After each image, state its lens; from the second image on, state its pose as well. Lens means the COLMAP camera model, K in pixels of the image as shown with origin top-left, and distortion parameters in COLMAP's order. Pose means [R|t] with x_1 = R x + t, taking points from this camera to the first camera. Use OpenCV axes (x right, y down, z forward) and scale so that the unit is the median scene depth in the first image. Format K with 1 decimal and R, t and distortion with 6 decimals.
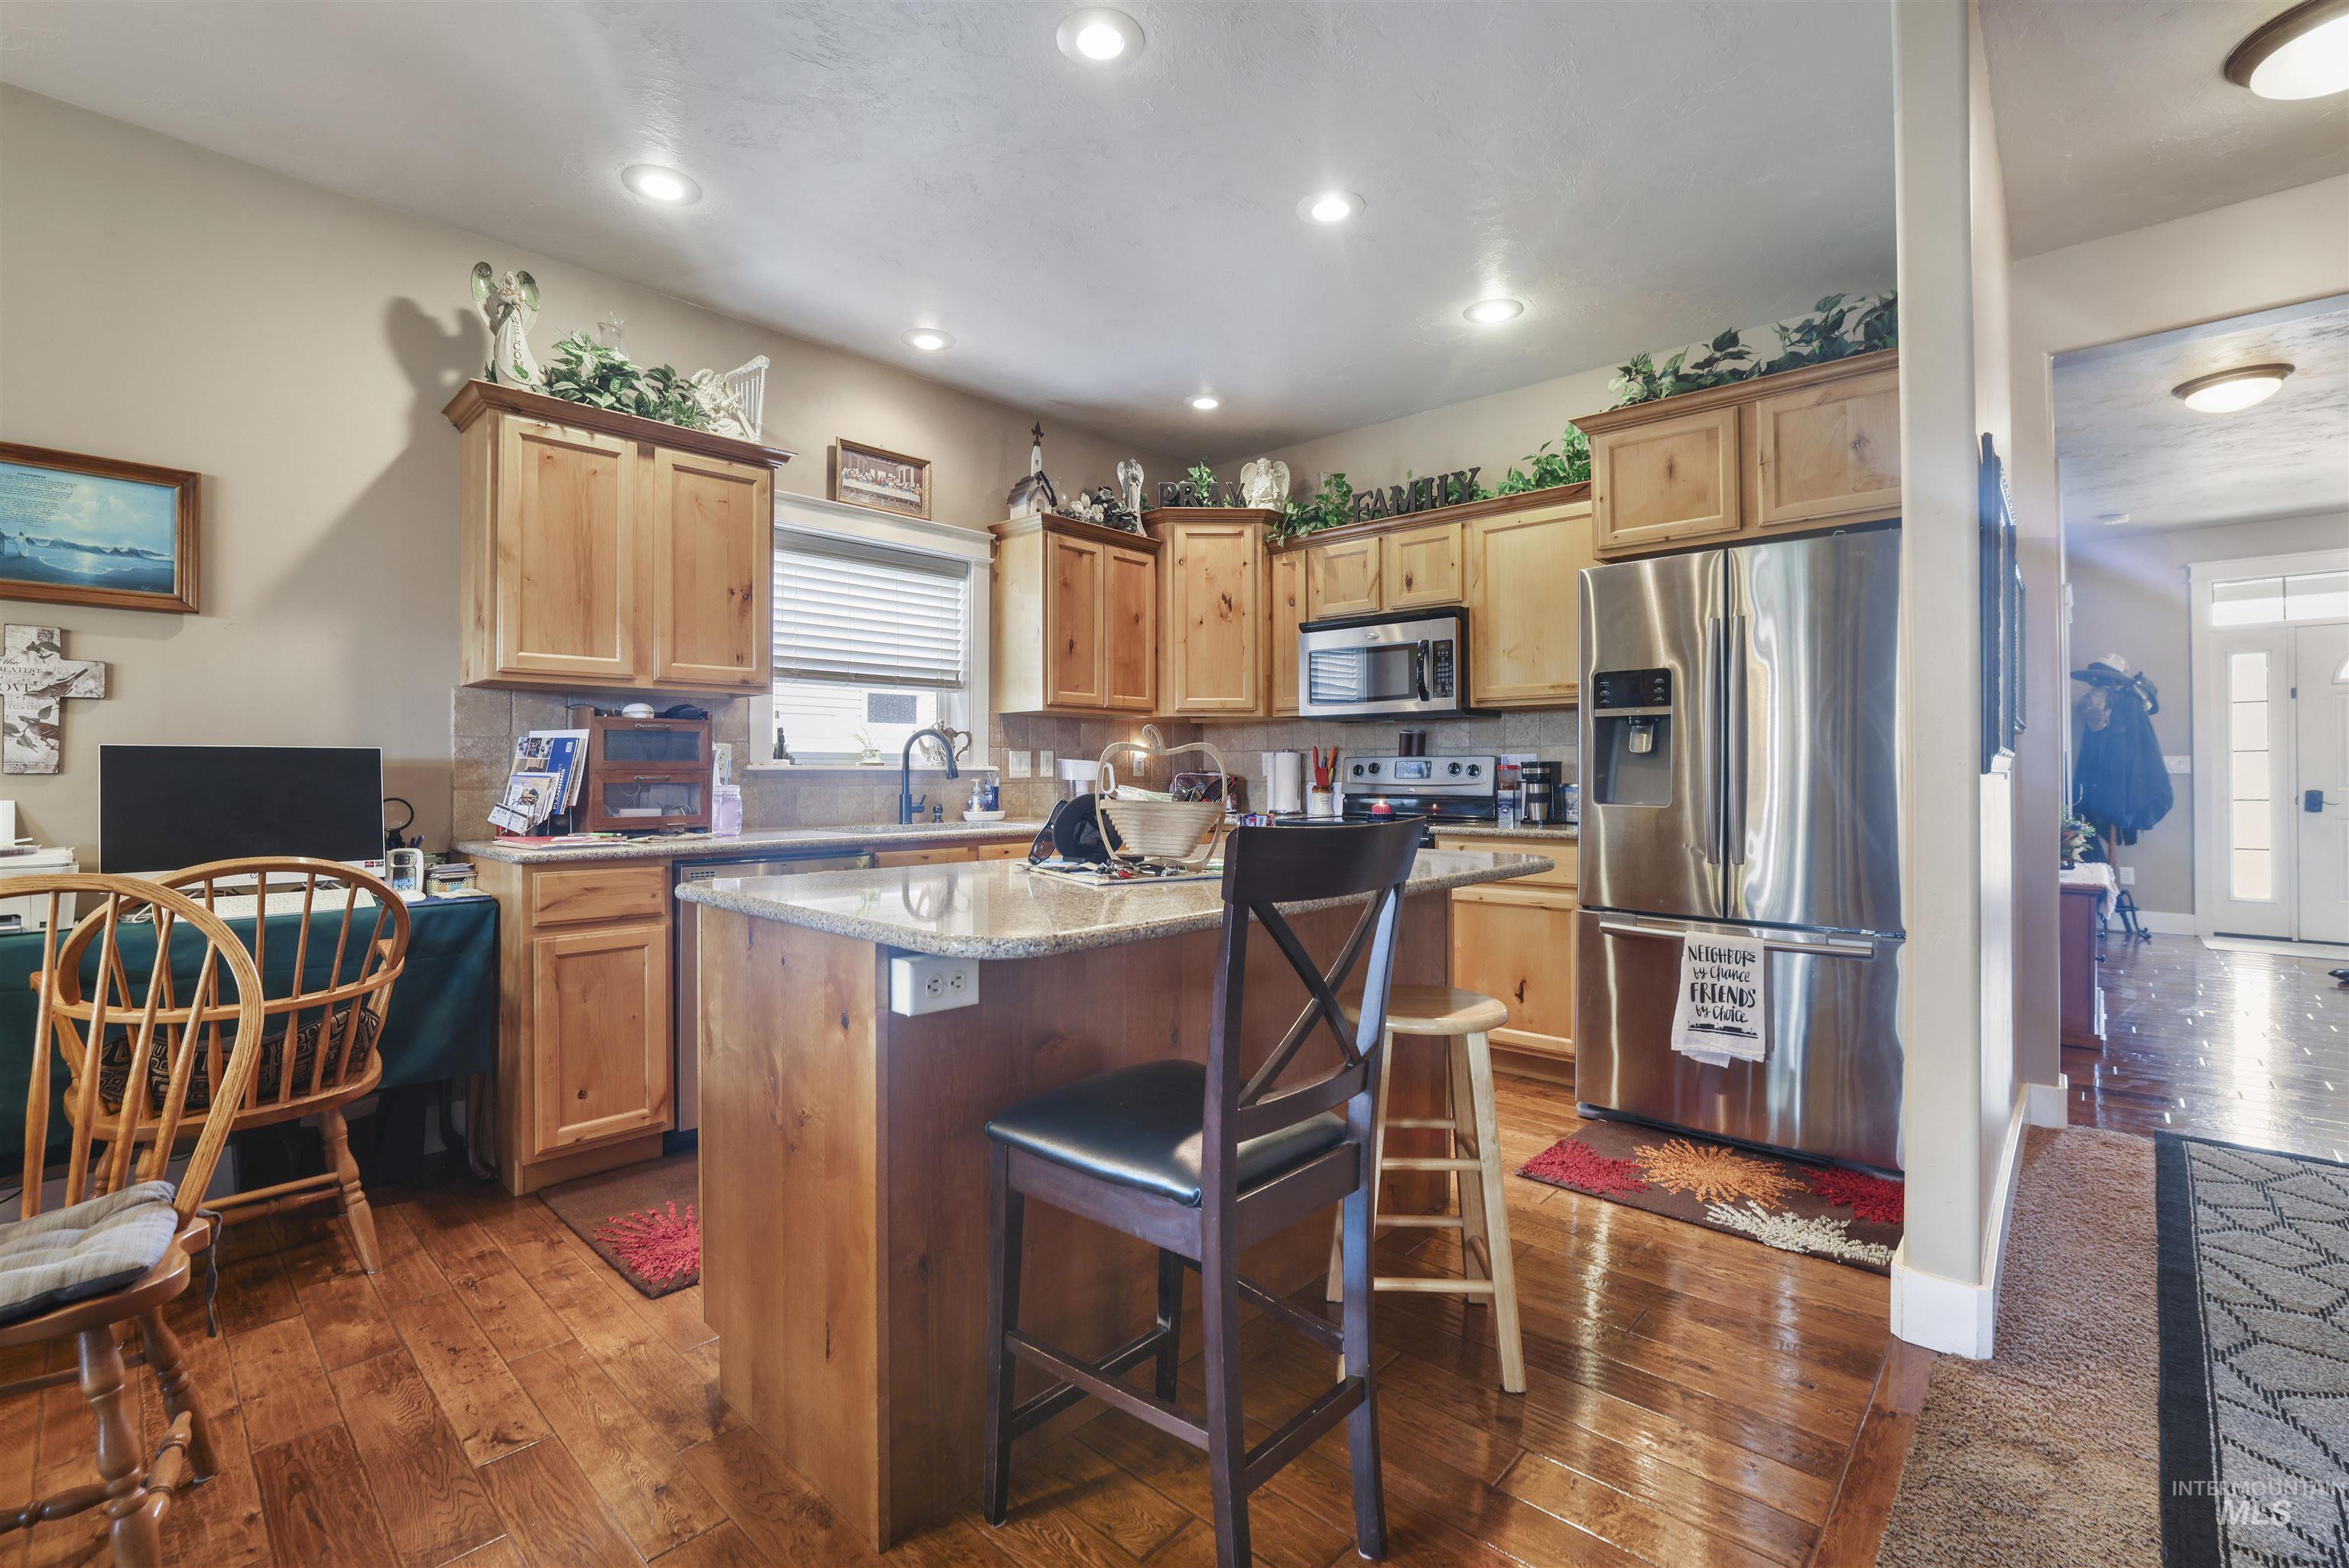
lens RADIAL K [[1025.5, 0, 1173.7], [0, 1025.5, 766.9], [0, 0, 1]] dist [-0.048828, 0.016671]
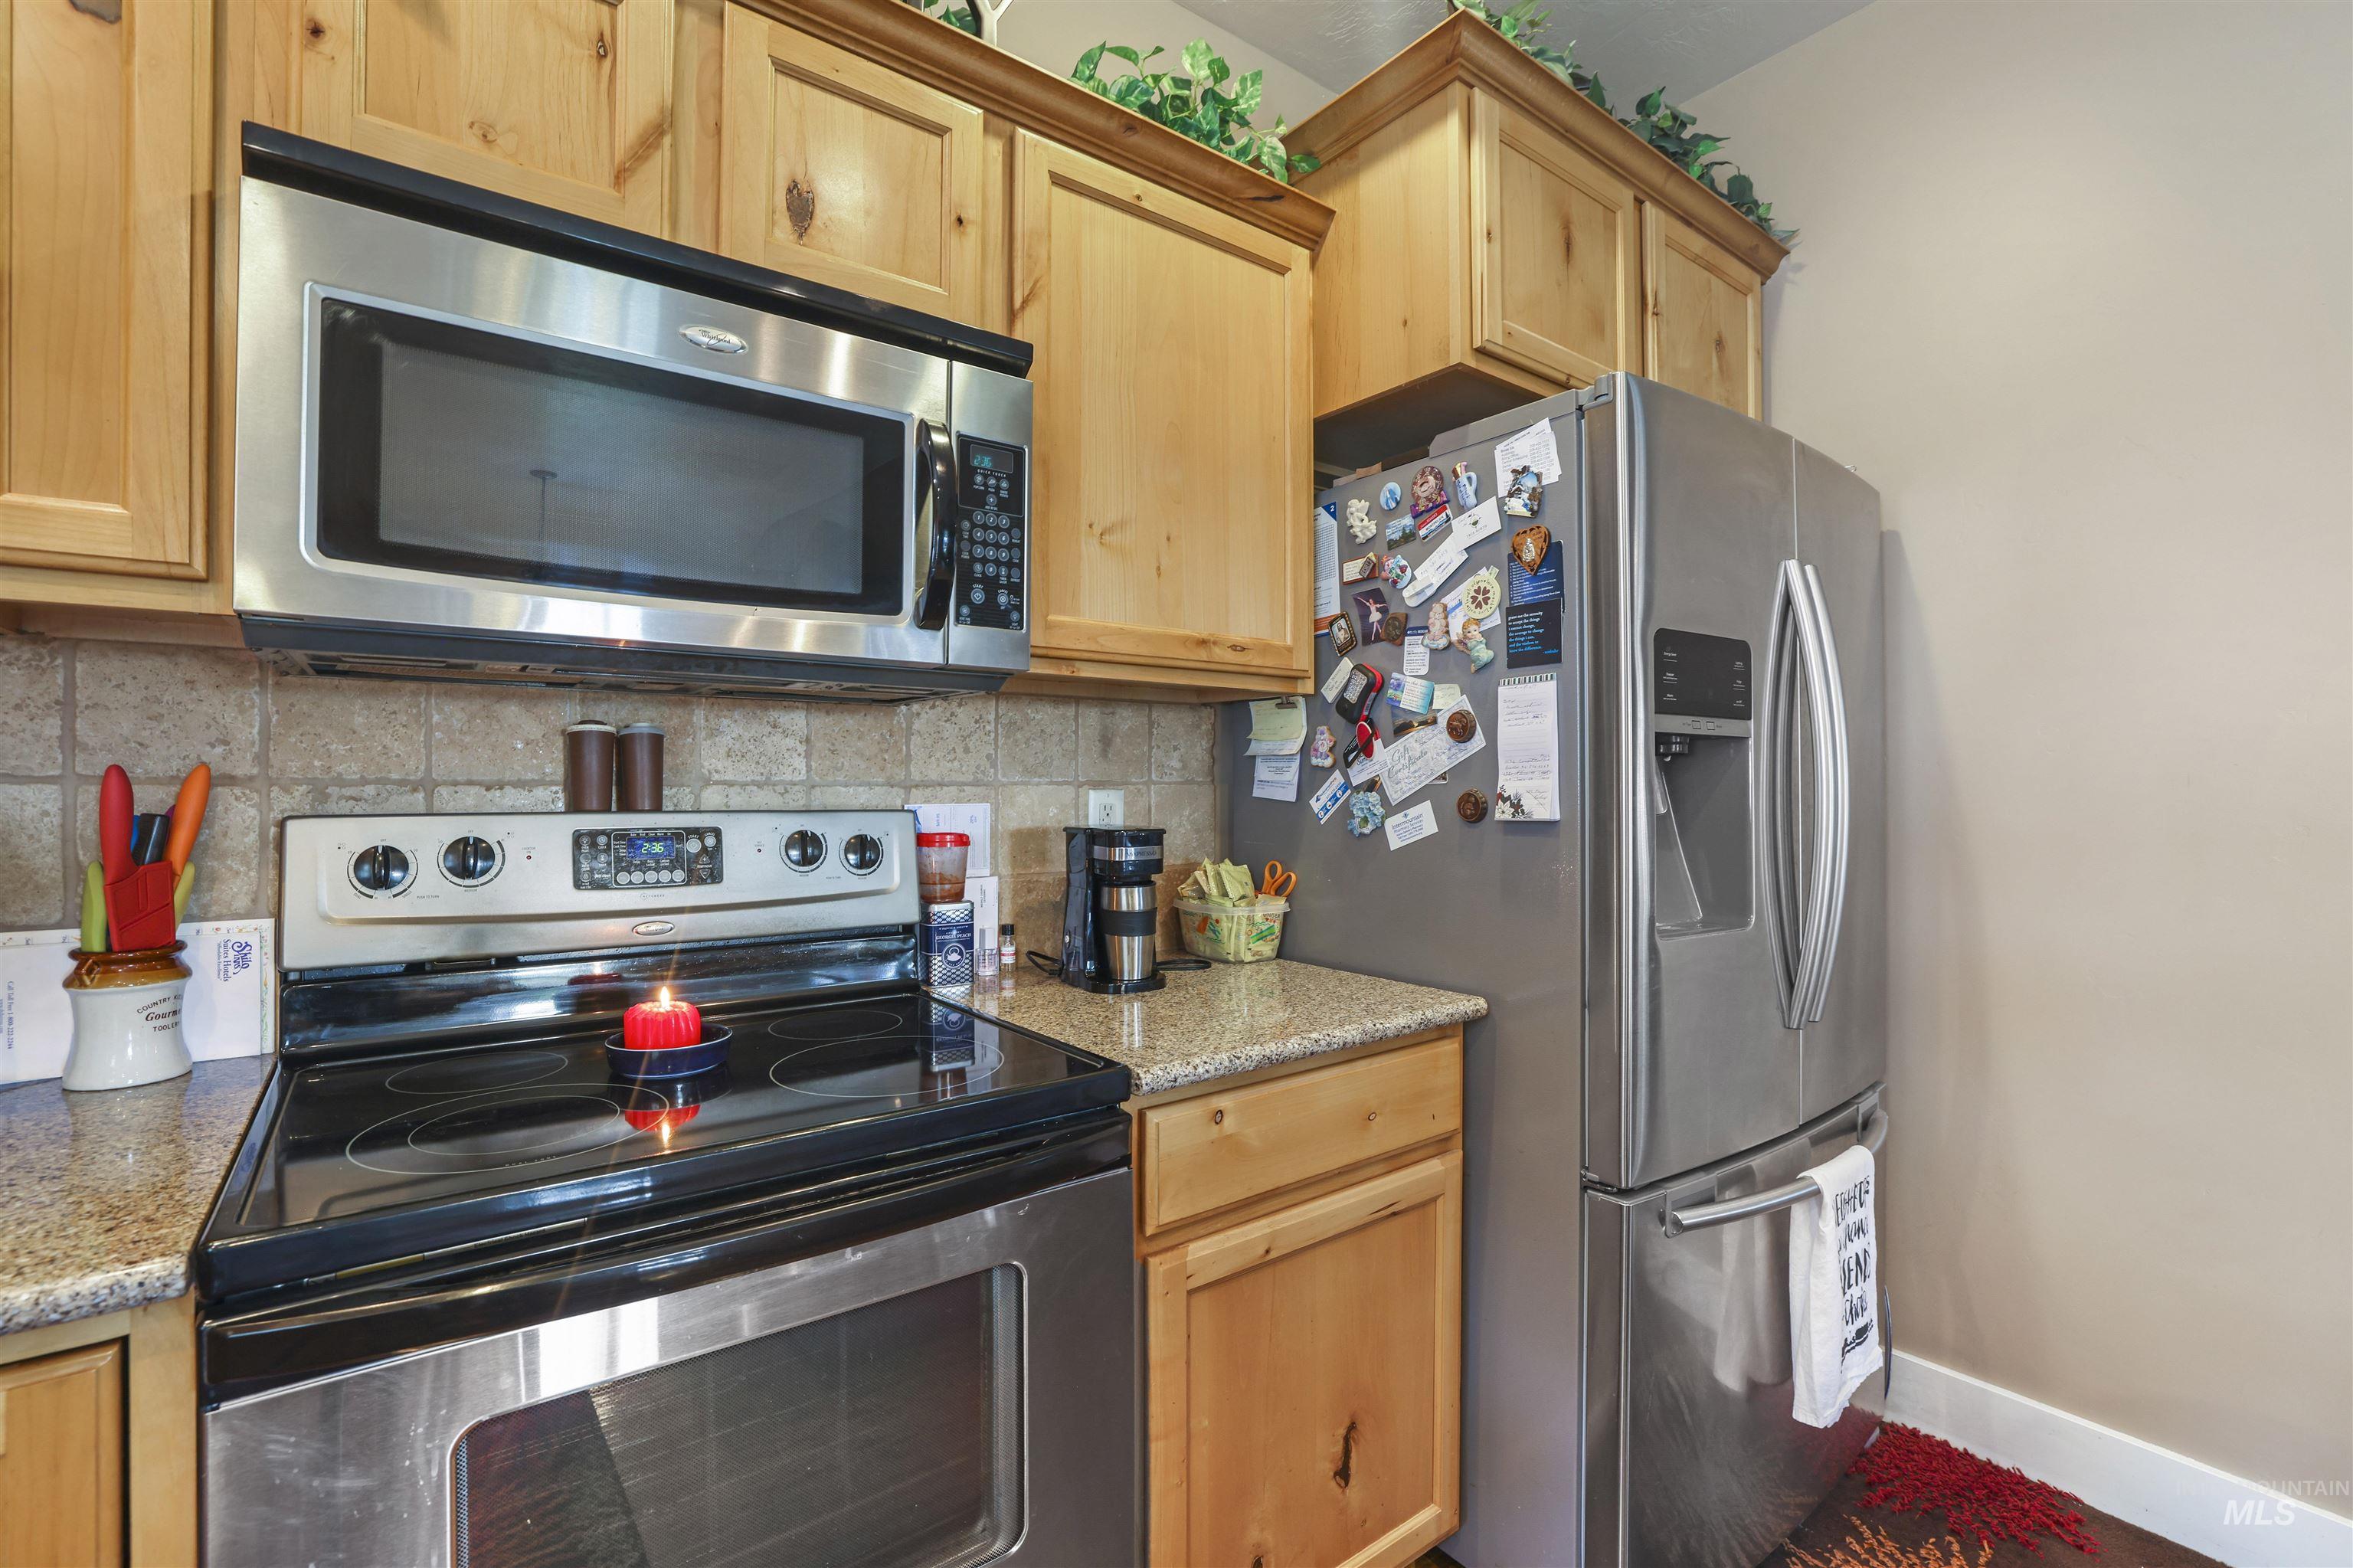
lens RADIAL K [[1027.4, 0, 1167.3], [0, 1027.4, 782.0], [0, 0, 1]] dist [-0.048828, 0.016671]
pose [[0.184777, 0.007183, 0.982754, -0.027907], [-0.004939, 0.999967, -0.006380, -0.020573], [-0.982768, -0.003675, 0.184806, 0.920468]]
